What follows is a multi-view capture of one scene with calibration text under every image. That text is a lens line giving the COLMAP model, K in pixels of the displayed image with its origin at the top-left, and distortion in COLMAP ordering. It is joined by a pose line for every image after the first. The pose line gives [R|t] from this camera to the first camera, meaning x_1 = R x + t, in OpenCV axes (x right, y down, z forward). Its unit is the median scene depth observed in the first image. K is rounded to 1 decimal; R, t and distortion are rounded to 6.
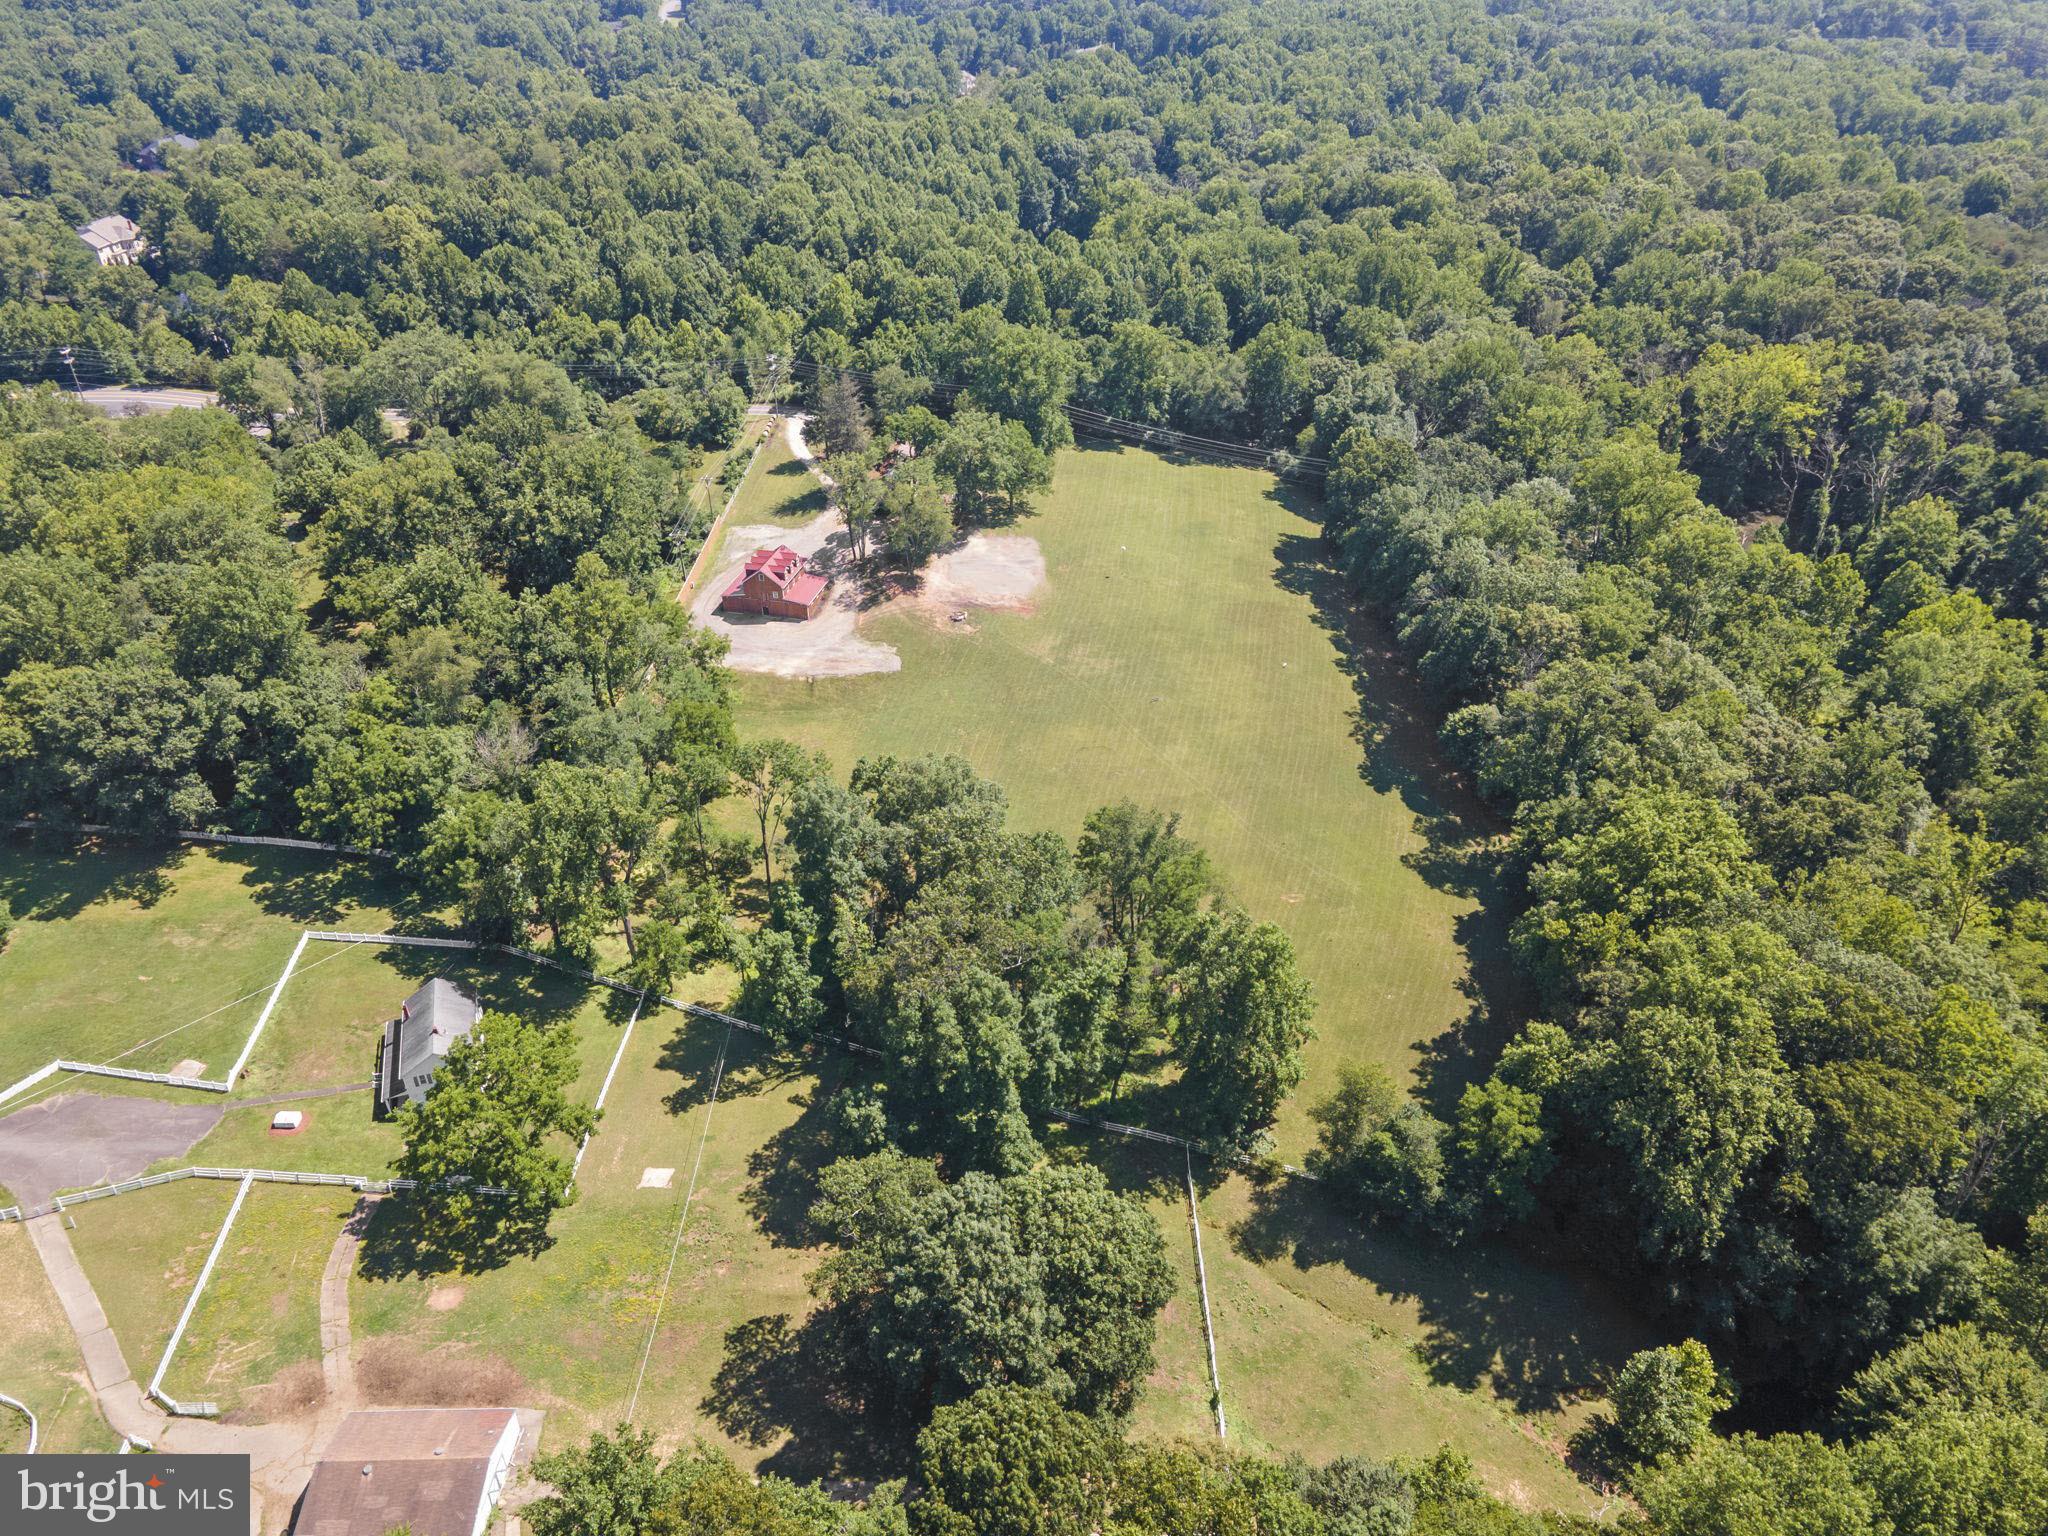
lens RADIAL K [[1477.1, 0, 1026.2], [0, 1477.1, 795.9], [0, 0, 1]] dist [0.025158, 0.034175]
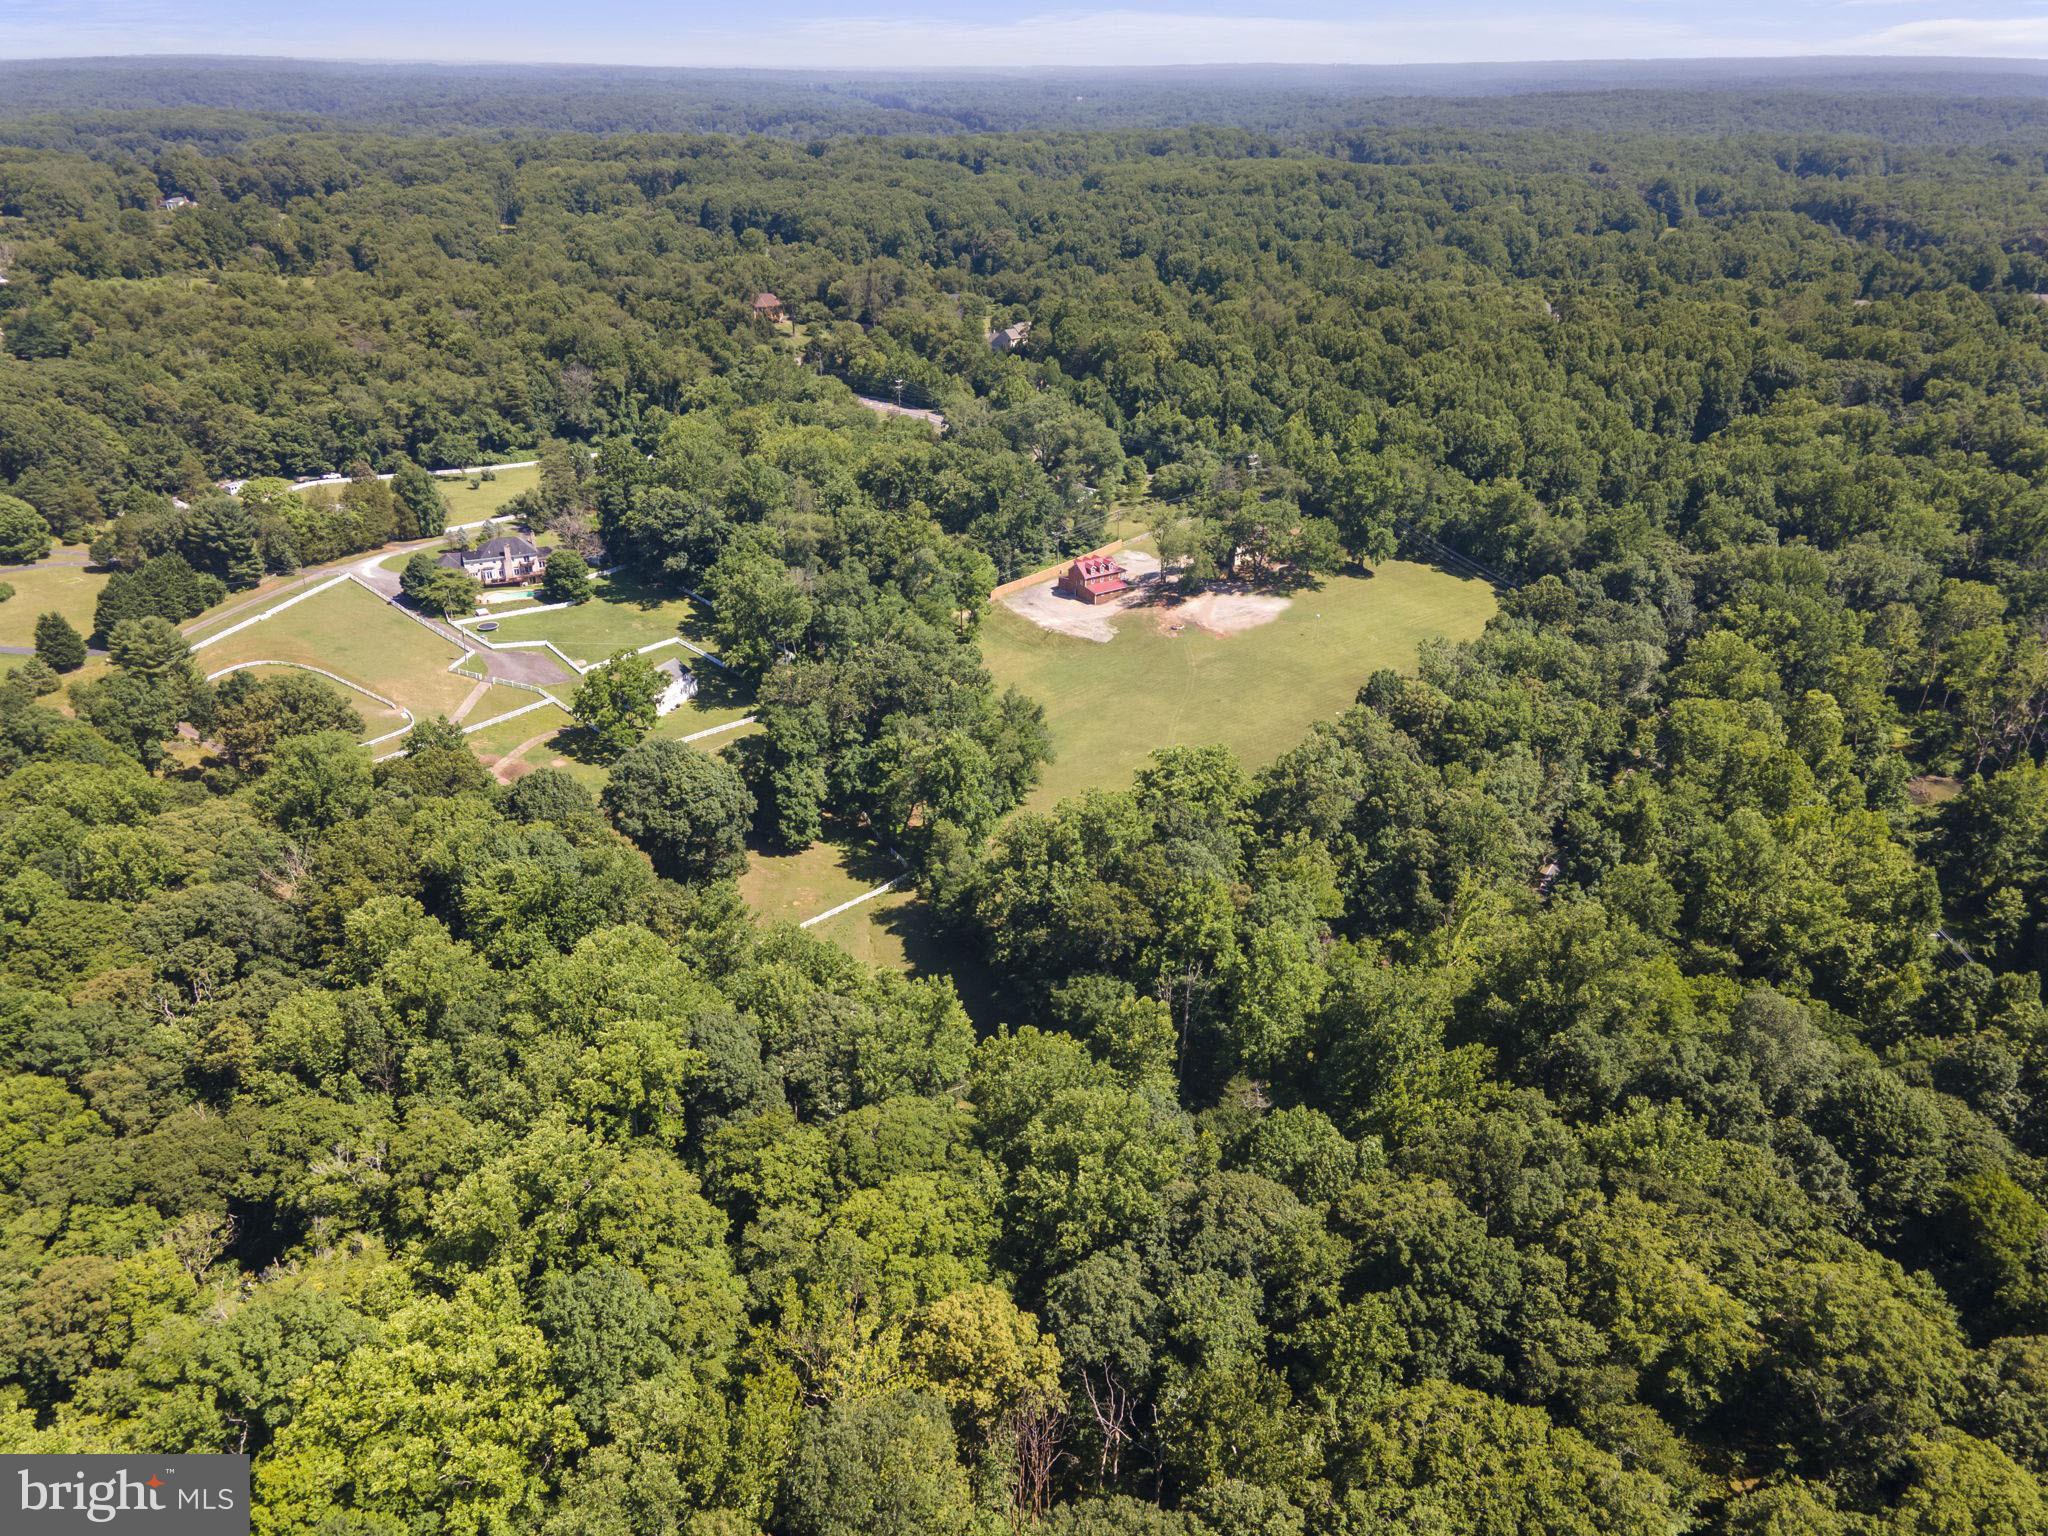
lens RADIAL K [[1477.1, 0, 1026.2], [0, 1477.1, 795.9], [0, 0, 1]] dist [0.025158, 0.034175]
pose [[0.726548, 0.308295, -0.614070, 0.755629], [-0.373415, 0.927360, 0.023769, 0.046335], [0.576792, 0.212034, 0.788893, -0.149022]]
